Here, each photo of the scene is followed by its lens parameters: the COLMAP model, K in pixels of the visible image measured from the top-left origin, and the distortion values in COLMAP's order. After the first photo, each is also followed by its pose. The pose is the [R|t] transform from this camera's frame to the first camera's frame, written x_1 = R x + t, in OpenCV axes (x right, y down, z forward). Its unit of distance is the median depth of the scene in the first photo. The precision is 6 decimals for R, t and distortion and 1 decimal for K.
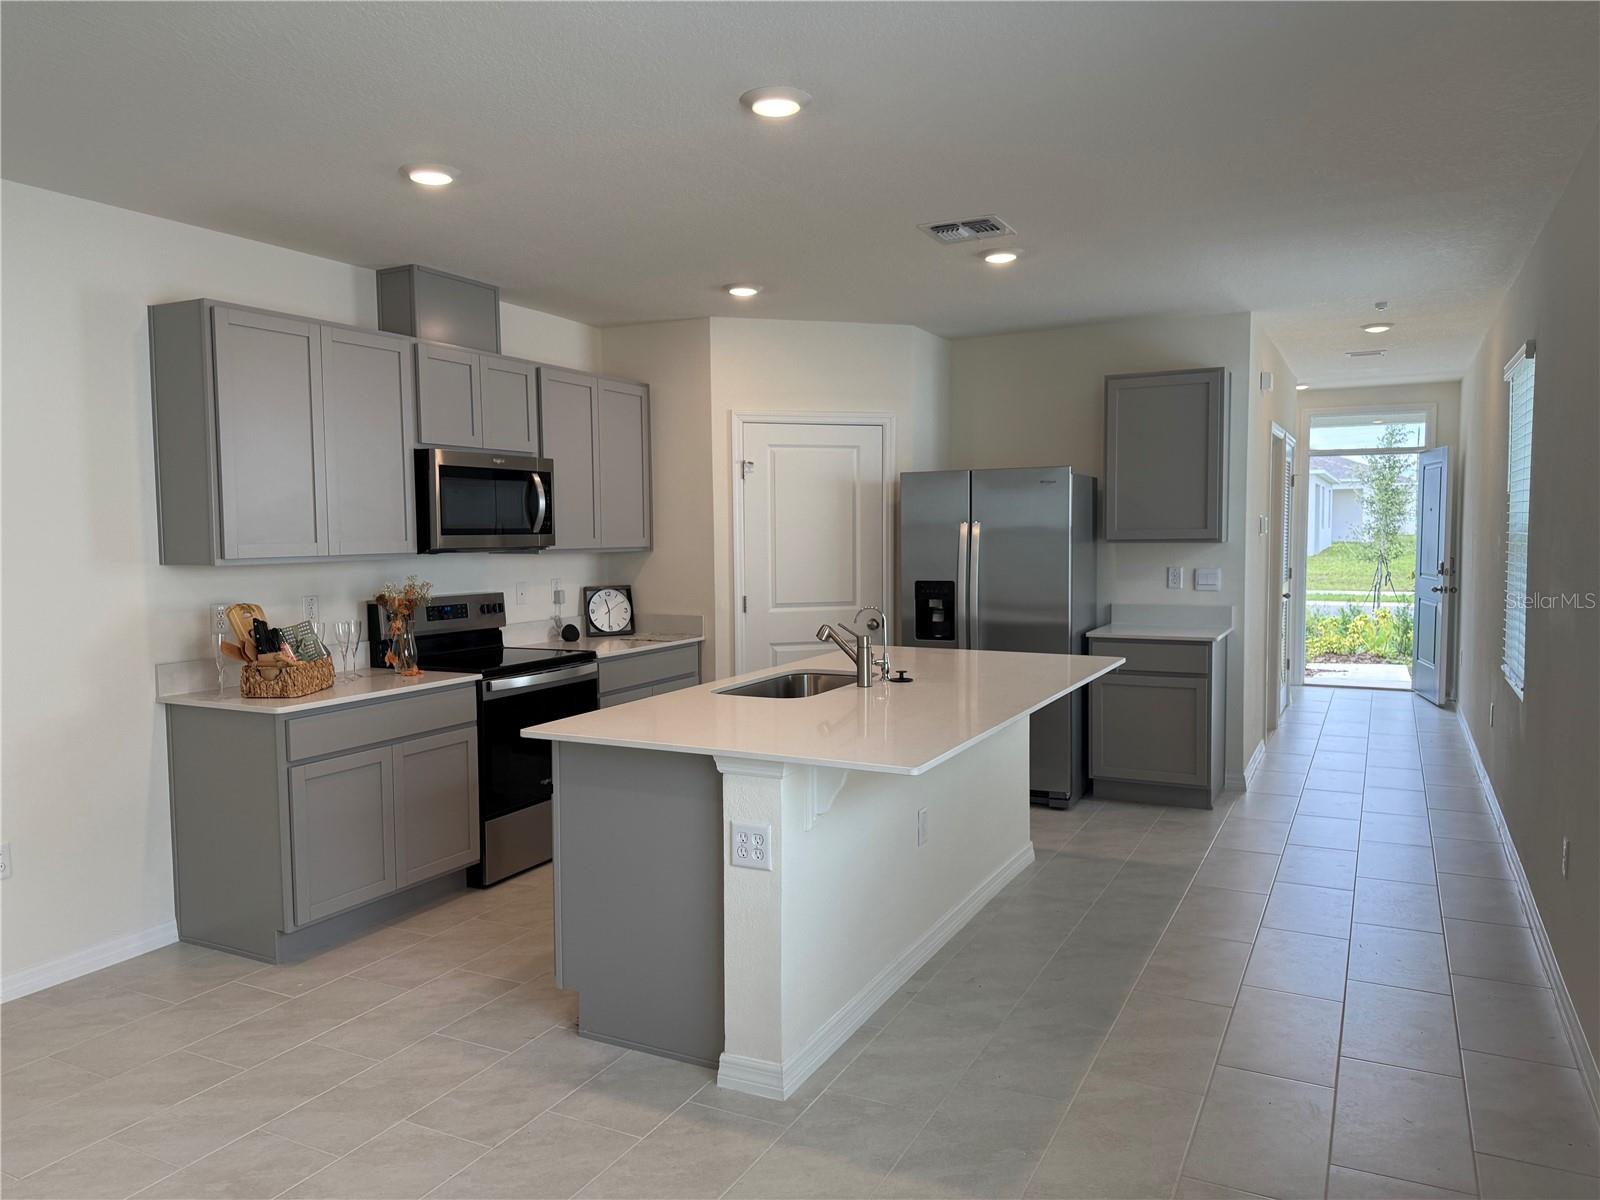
lens RADIAL K [[1128.4, 0, 789.8], [0, 1128.4, 599.5], [0, 0, 1]] dist [0.046285, -0.049587]
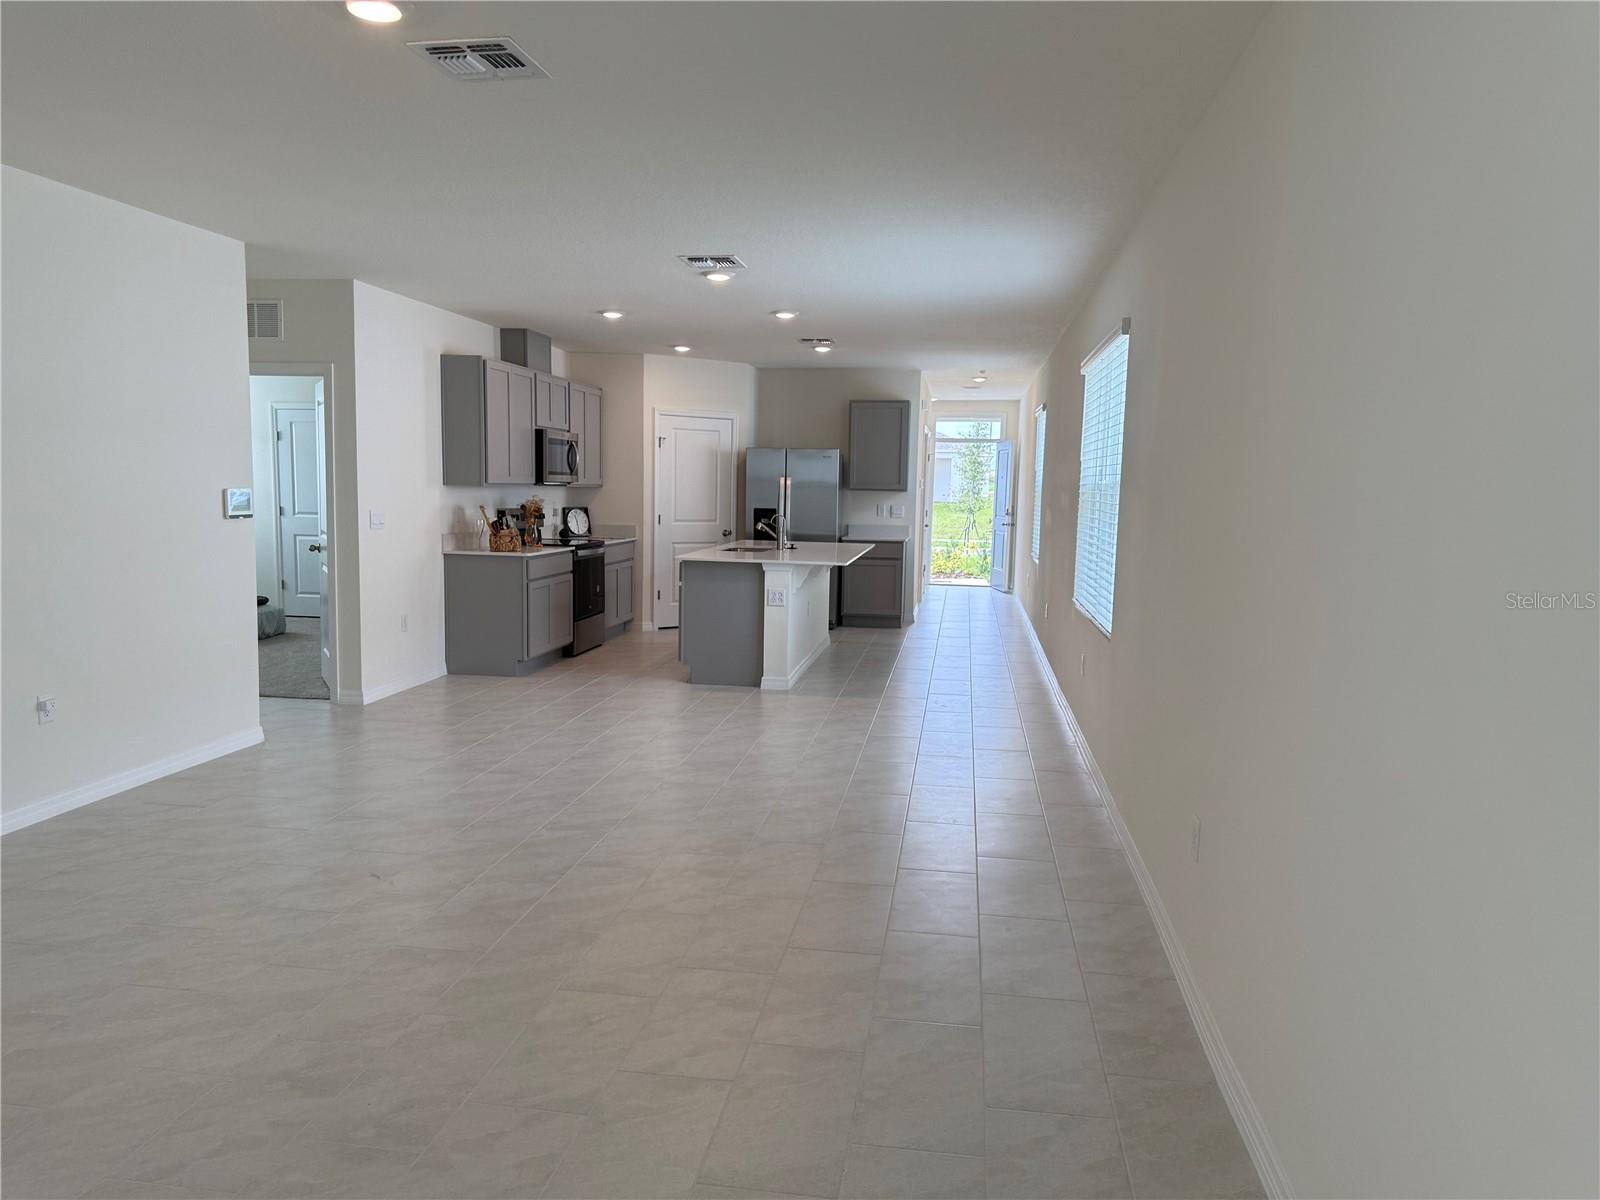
lens RADIAL K [[1126.8, 0, 802.2], [0, 1126.8, 592.3], [0, 0, 1]] dist [0.131896, -0.212441]
pose [[0.942296, -0.001591, 0.334776, -0.506056], [-0.010378, 0.999369, 0.033960, 0.067593], [-0.334619, -0.035474, 0.941686, -0.885102]]
